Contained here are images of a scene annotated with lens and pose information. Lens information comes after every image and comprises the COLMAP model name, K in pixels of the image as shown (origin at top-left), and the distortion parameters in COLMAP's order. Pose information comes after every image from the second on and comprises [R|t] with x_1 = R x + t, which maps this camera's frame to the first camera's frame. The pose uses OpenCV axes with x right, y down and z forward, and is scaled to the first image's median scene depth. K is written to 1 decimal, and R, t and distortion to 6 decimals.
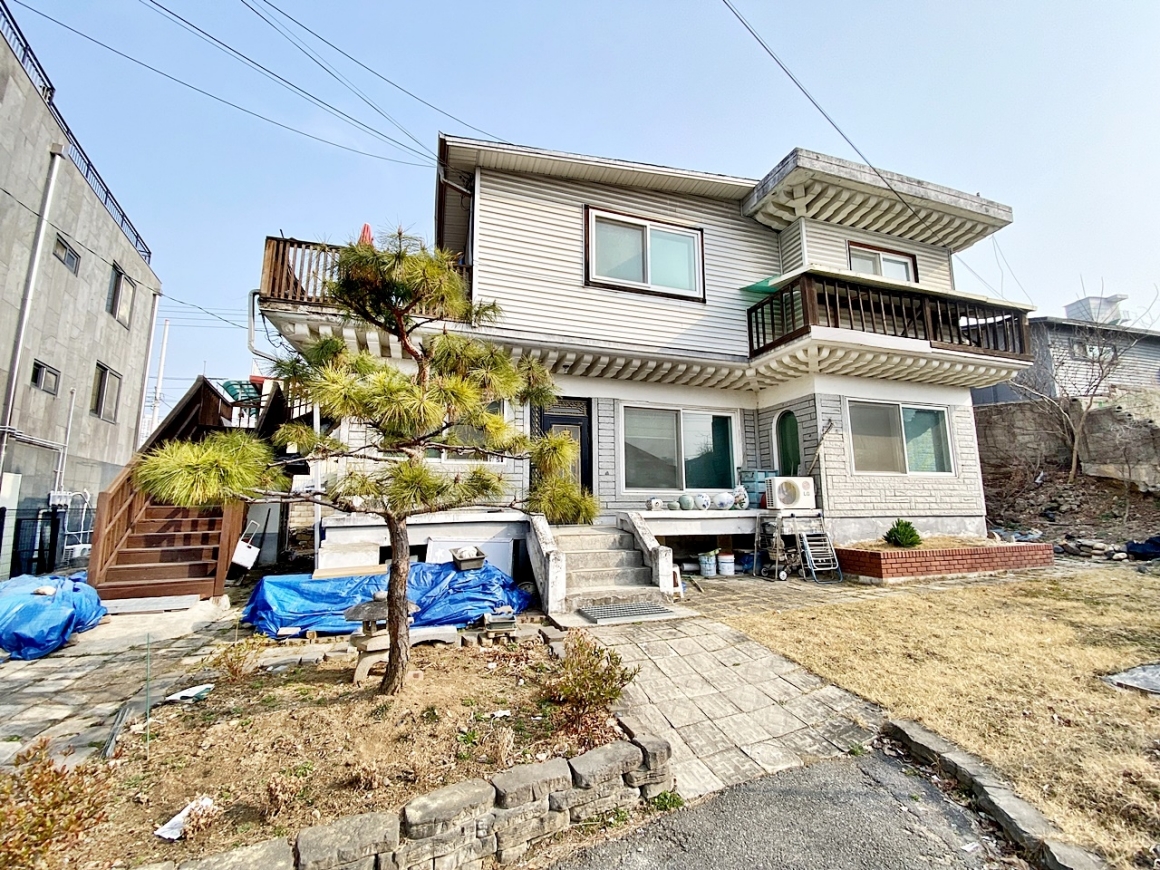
lens RADIAL K [[464.6, 0, 580.0], [0, 464.6, 435.0], [0, 0, 1]] dist [0.015710, -0.018720]
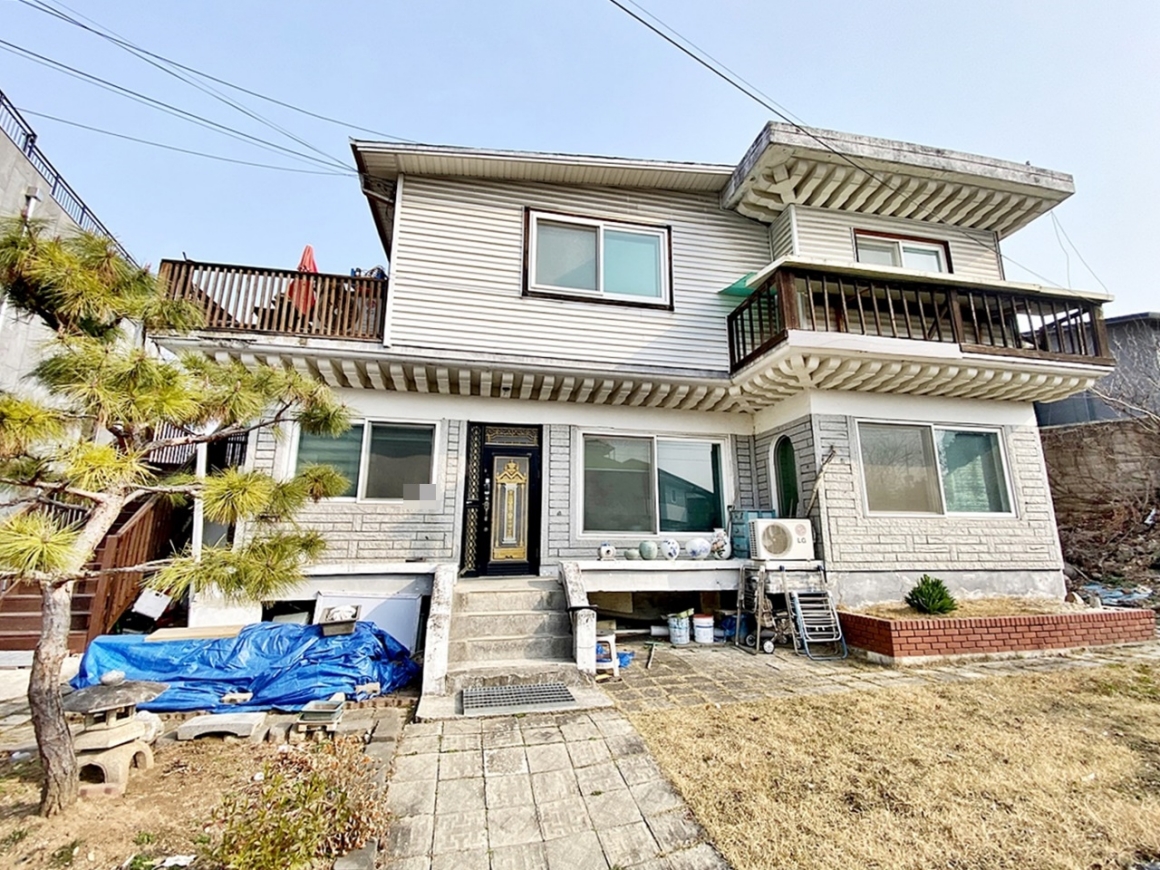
lens RADIAL K [[492.3, 0, 580.0], [0, 492.3, 435.0], [0, 0, 1]] dist [0.015627, -0.018640]
pose [[0.992837, -0.017861, -0.118133, 0.210741], [0.010182, 0.997814, -0.065293, -0.001597], [0.119041, 0.063622, 0.990849, 0.111962]]
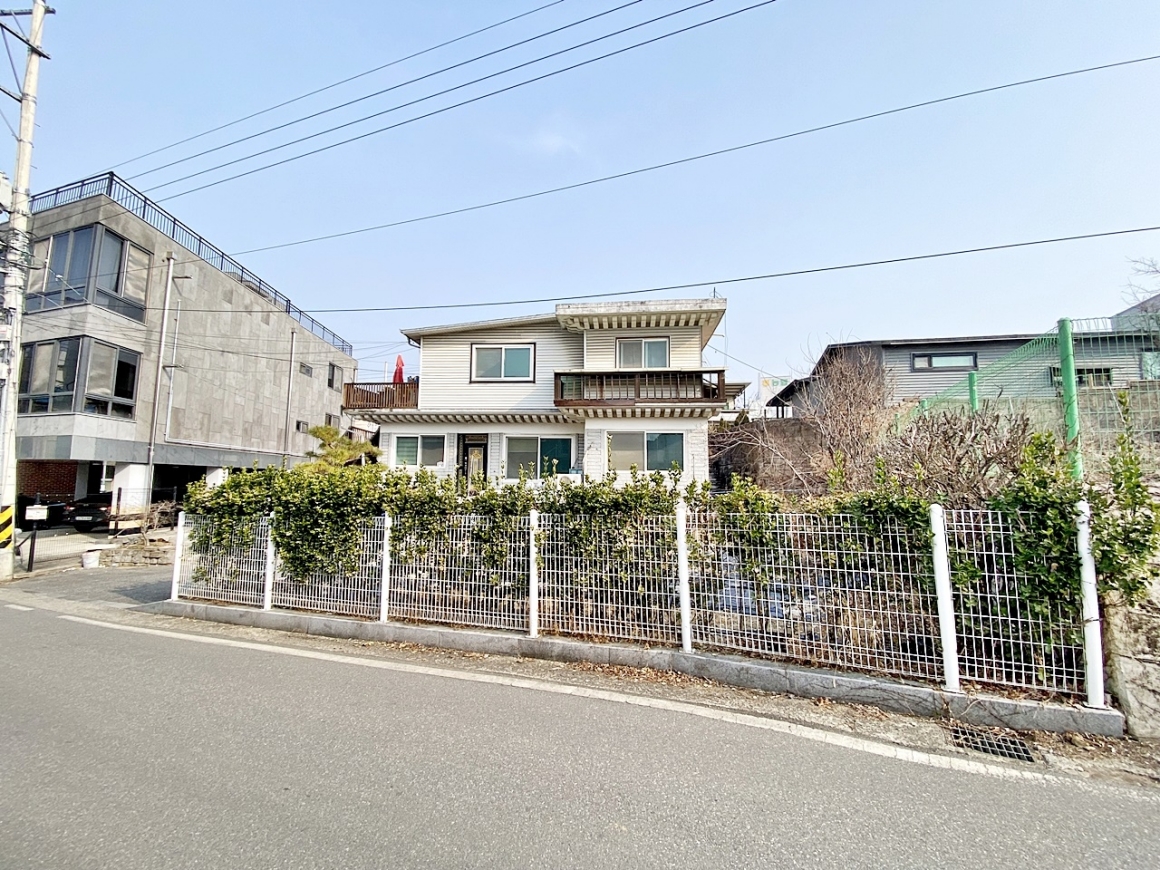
lens RADIAL K [[459.8, 0, 580.0], [0, 459.8, 435.0], [0, 0, 1]] dist [0.048530, -0.033590]
pose [[0.917261, -0.022991, -0.397622, 1.237529], [0.043110, 0.998198, 0.041733, -0.145530], [0.395946, -0.055422, 0.916600, -0.703384]]
